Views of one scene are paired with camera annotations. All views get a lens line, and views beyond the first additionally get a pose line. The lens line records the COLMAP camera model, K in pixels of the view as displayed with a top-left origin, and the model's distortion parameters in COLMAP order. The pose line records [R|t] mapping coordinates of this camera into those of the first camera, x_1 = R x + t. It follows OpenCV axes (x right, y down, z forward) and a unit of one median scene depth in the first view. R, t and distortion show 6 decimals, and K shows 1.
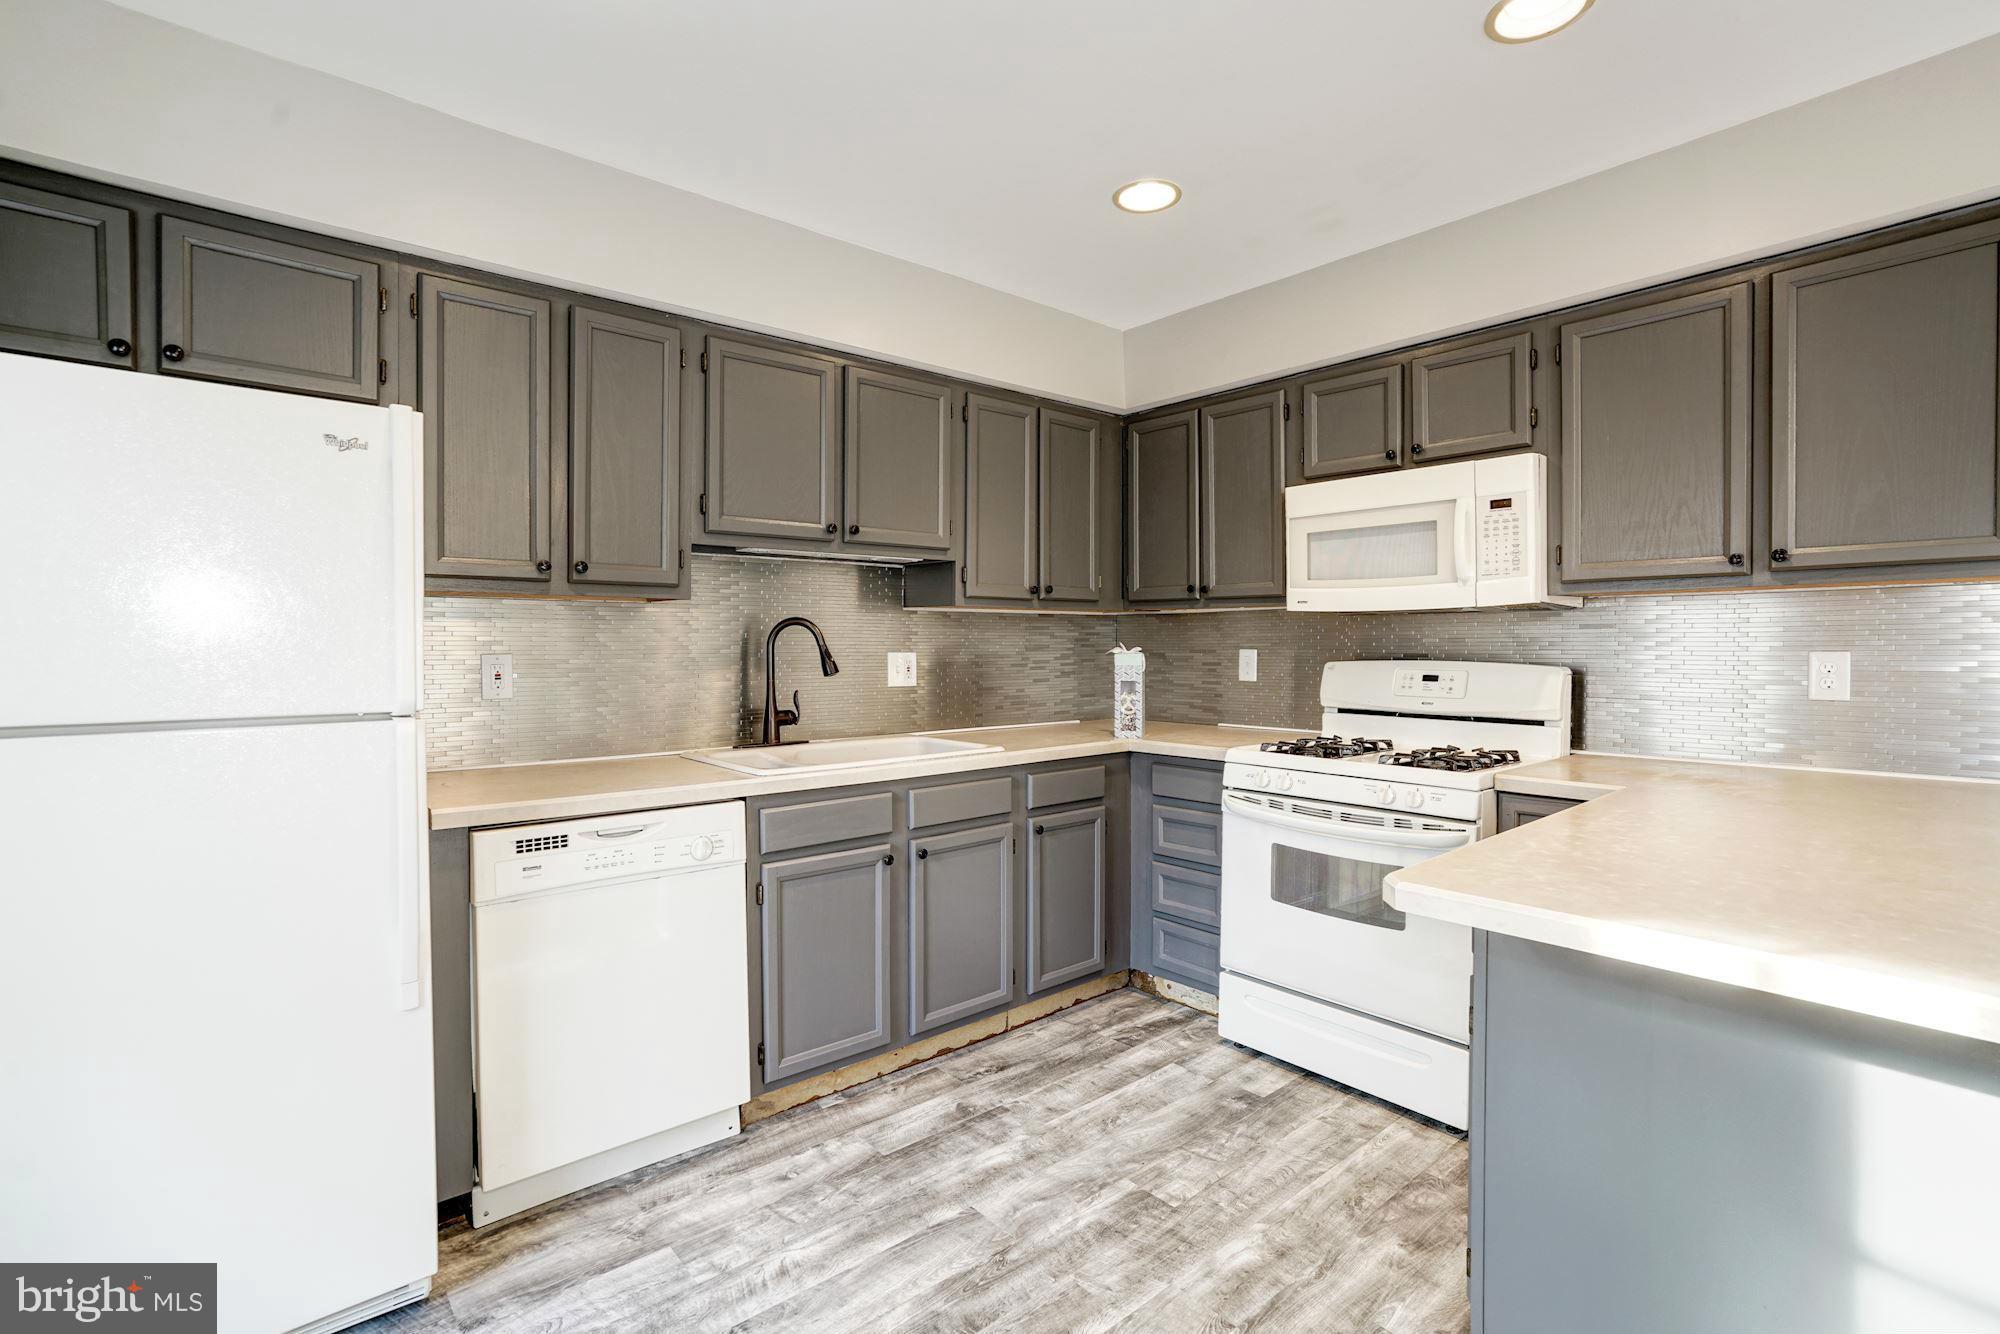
lens RADIAL K [[937.4, 0, 975.3], [0, 937.4, 642.1], [0, 0, 1]] dist [-0.038604, 0.019328]
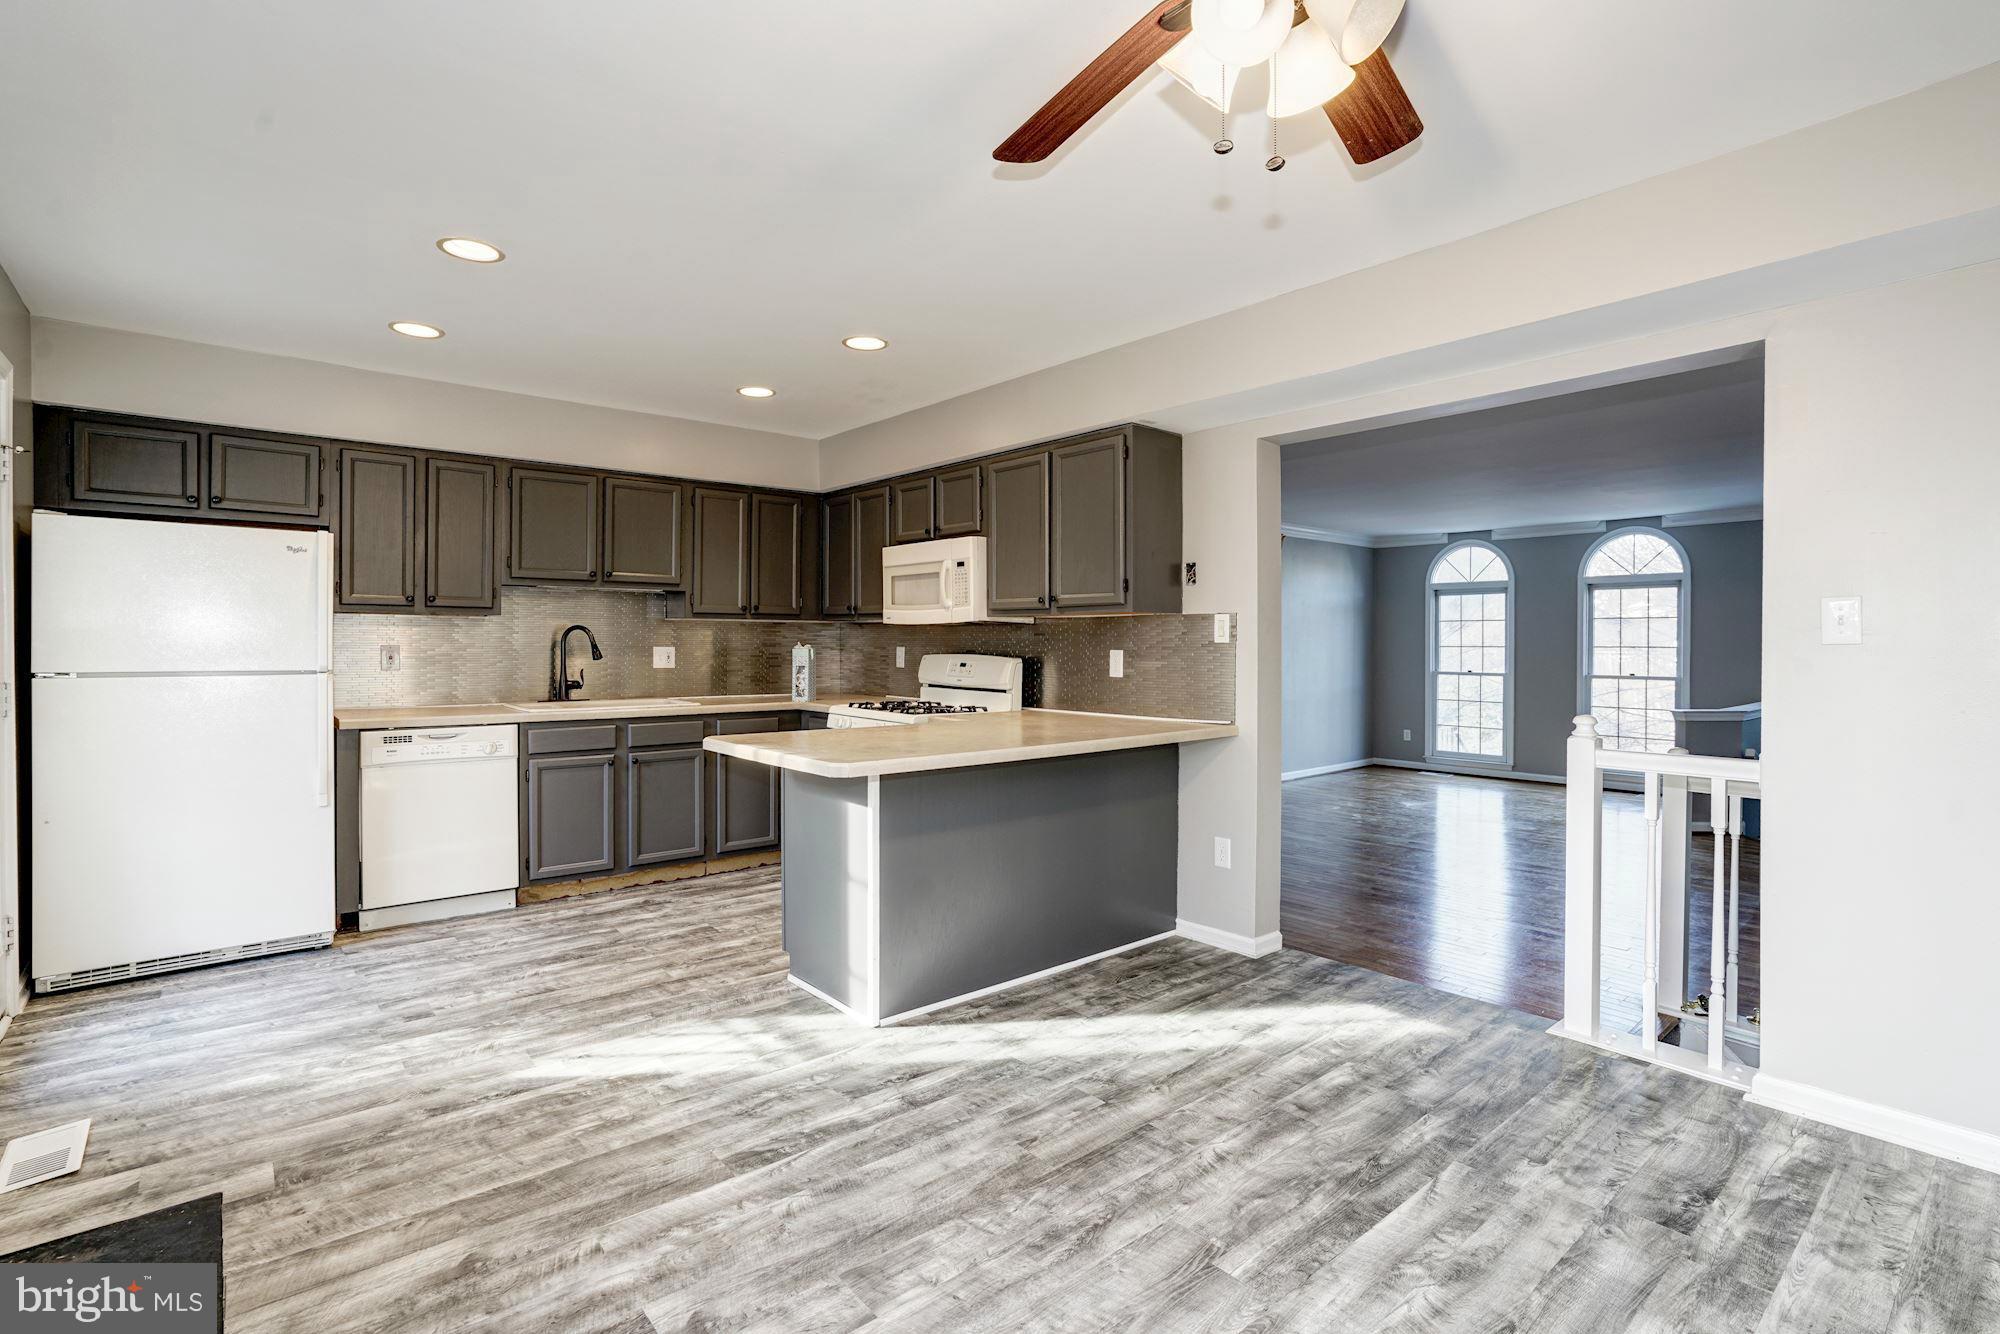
lens RADIAL K [[937.4, 0, 994.1], [0, 937.4, 635.8], [0, 0, 1]] dist [-0.038604, 0.019328]
pose [[0.999838, 0.009202, 0.015490, 0.515185], [-0.009119, 0.999944, -0.005399, -0.004685], [-0.015538, 0.005257, 0.999865, -0.664949]]
